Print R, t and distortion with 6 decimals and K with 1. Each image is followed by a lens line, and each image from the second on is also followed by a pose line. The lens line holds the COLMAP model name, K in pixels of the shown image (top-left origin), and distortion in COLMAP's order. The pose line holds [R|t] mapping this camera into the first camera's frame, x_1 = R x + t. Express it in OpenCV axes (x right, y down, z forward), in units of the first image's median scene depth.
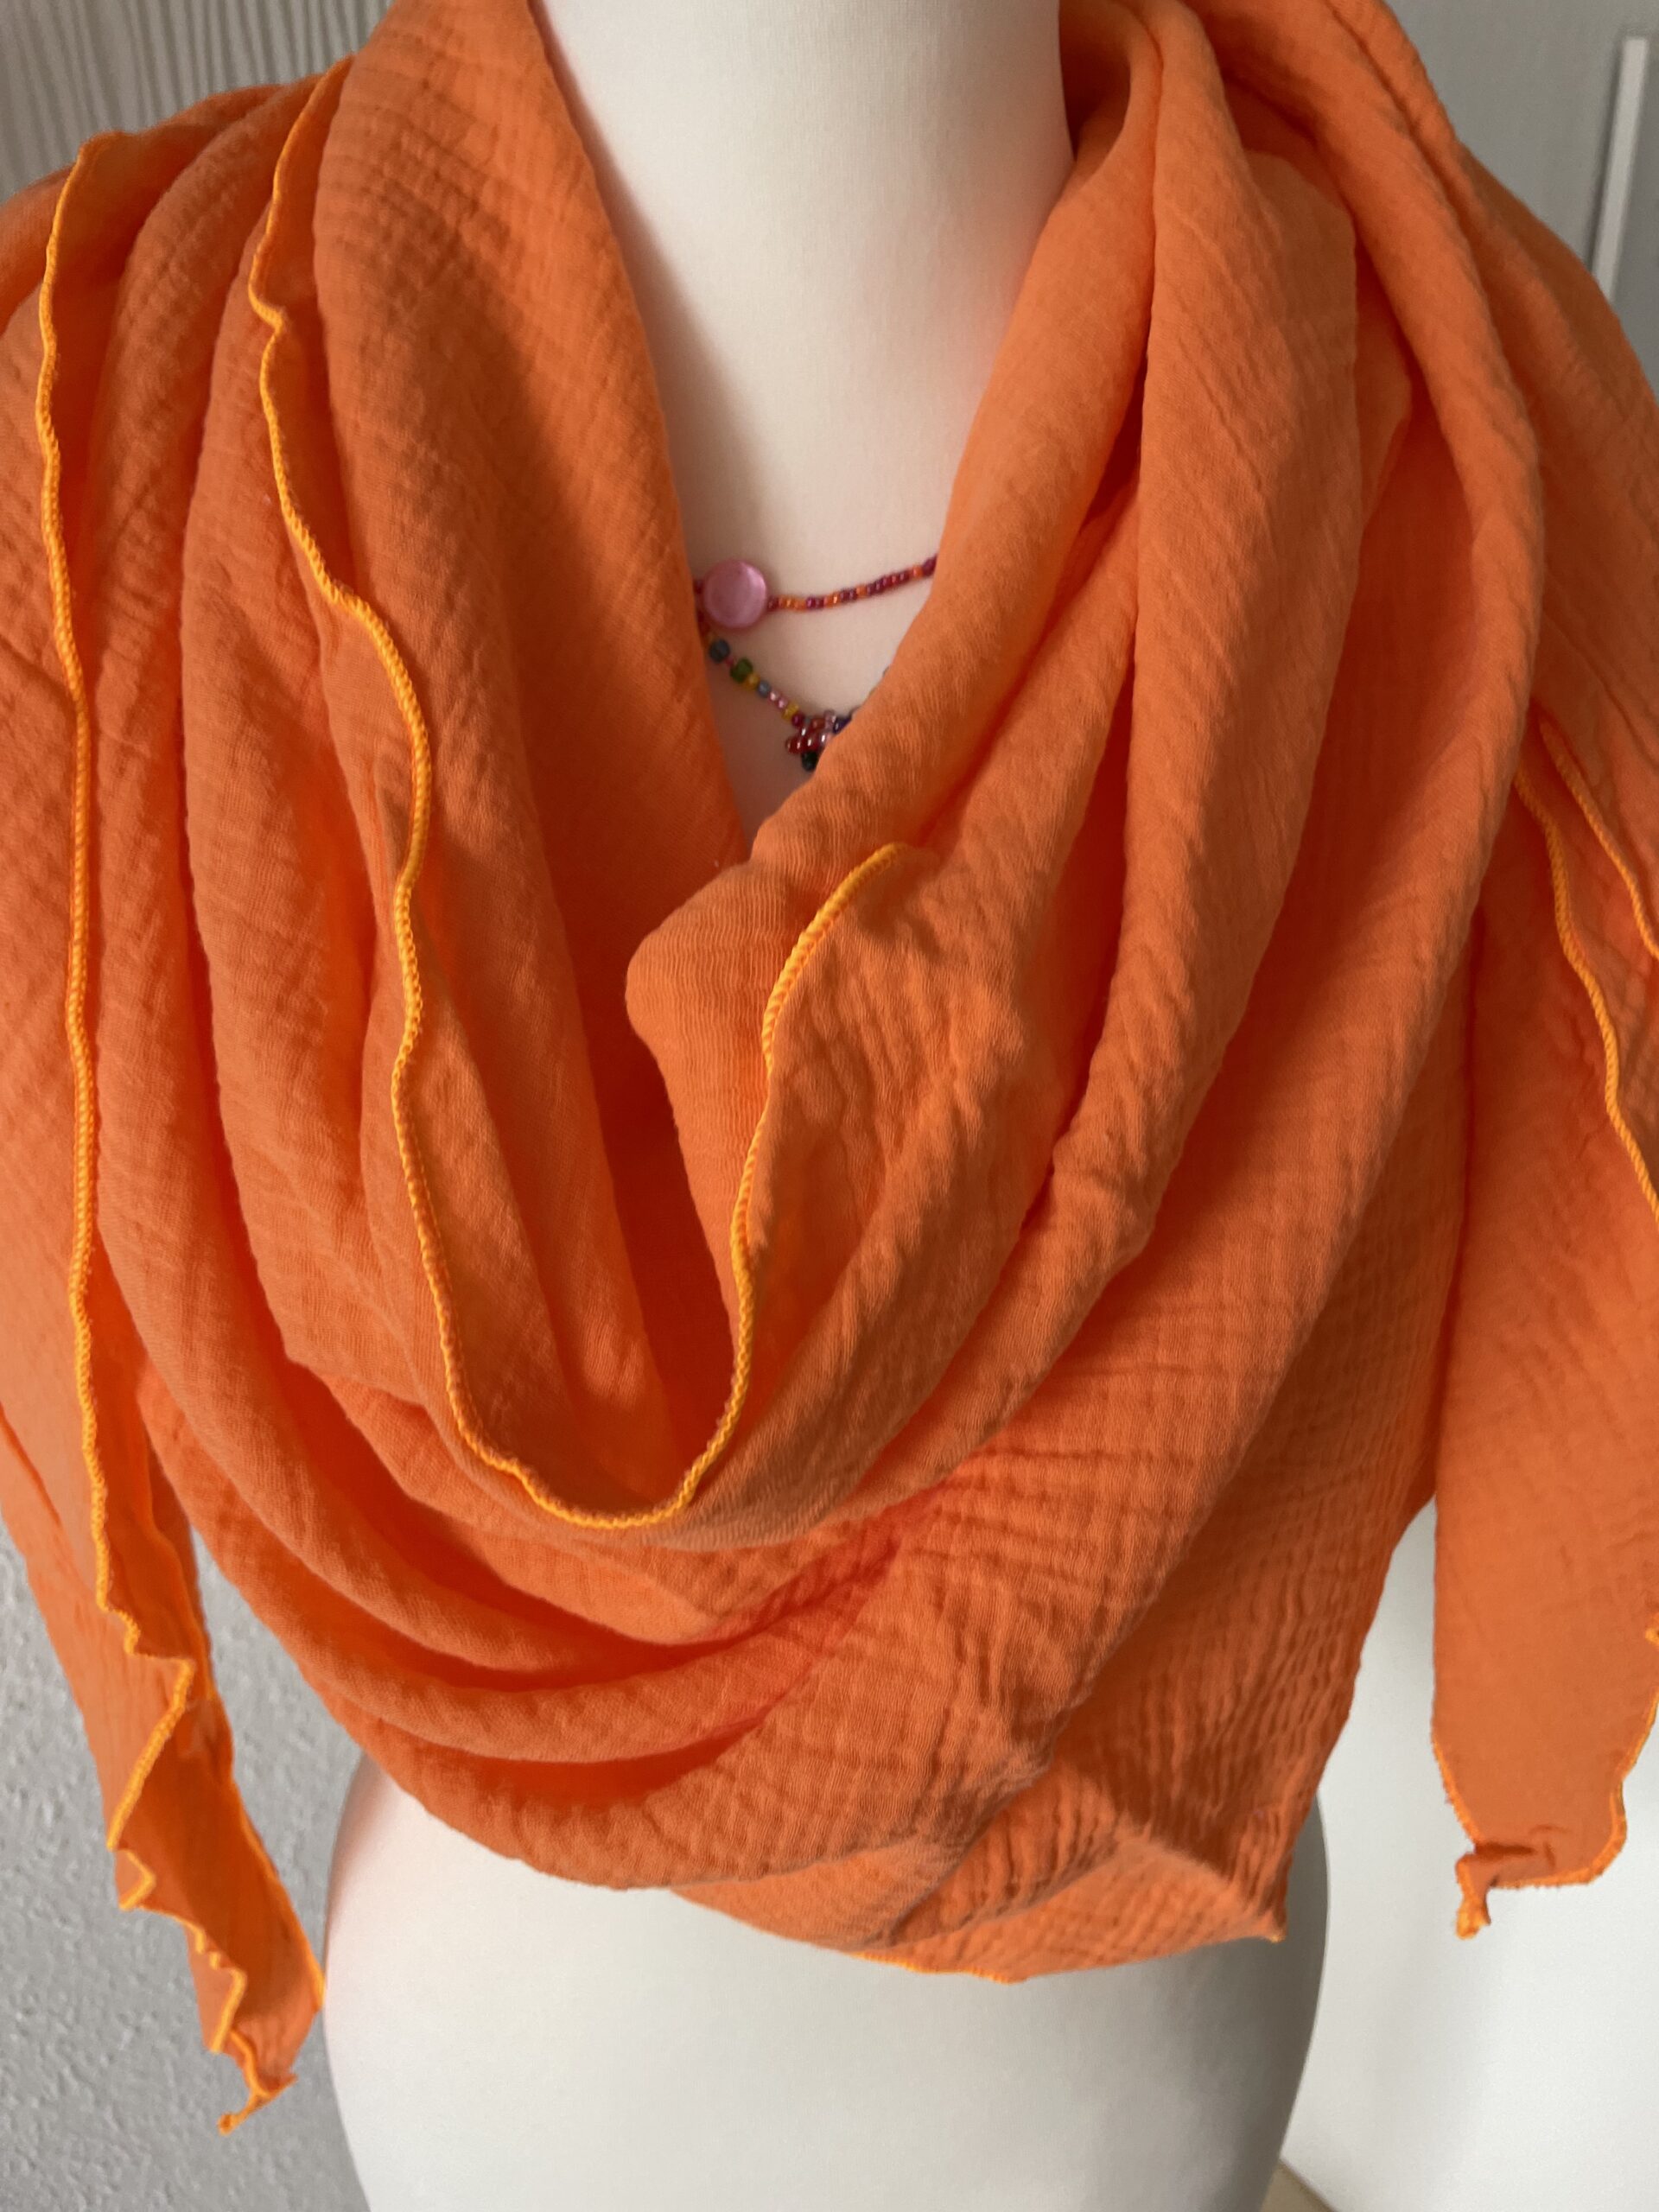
lens RADIAL K [[1644.6, 0, 829.5], [0, 1644.6, 1106.0], [0, 0, 1]] dist [0.104182, -0.155993]
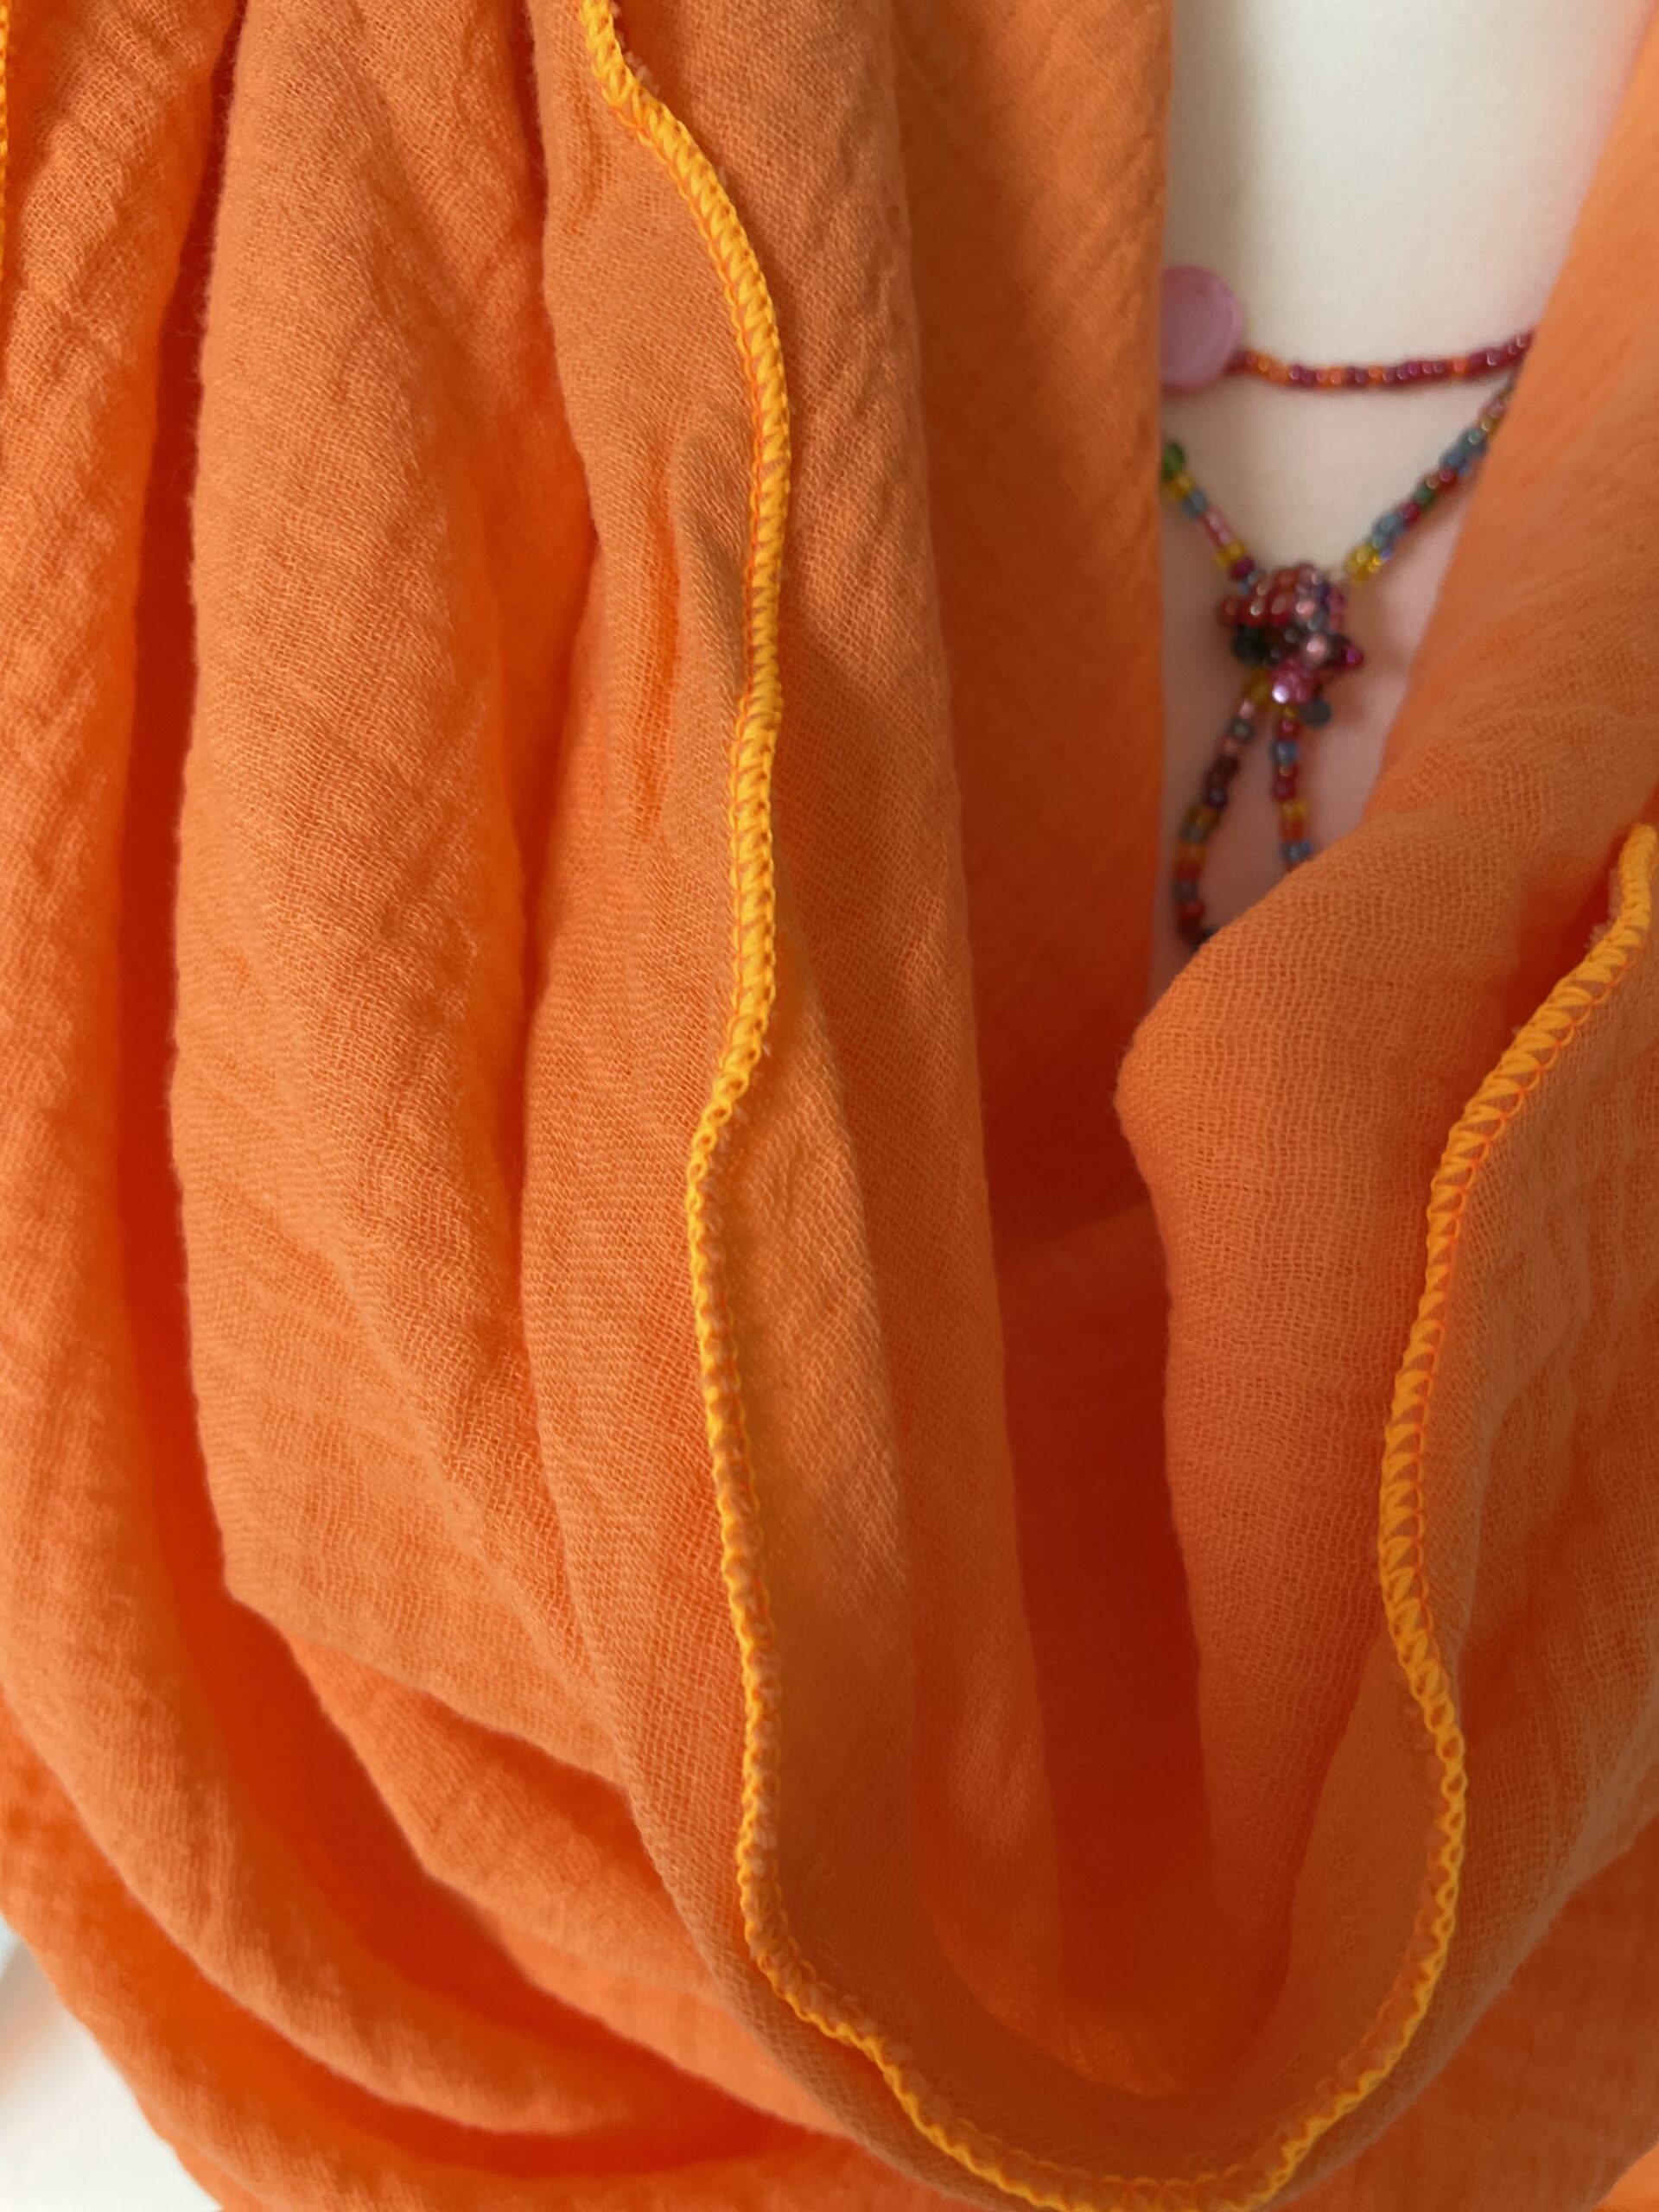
lens RADIAL K [[1714.5, 0, 827.5], [0, 1714.5, 1160.3], [0, 0, 1]] dist [0.052893, -0.099168]
pose [[0.968872, 0.150565, 0.196514, -0.290990], [-0.161937, 0.985861, 0.043053, -0.035307], [-0.187253, -0.073536, 0.979555, 0.485832]]
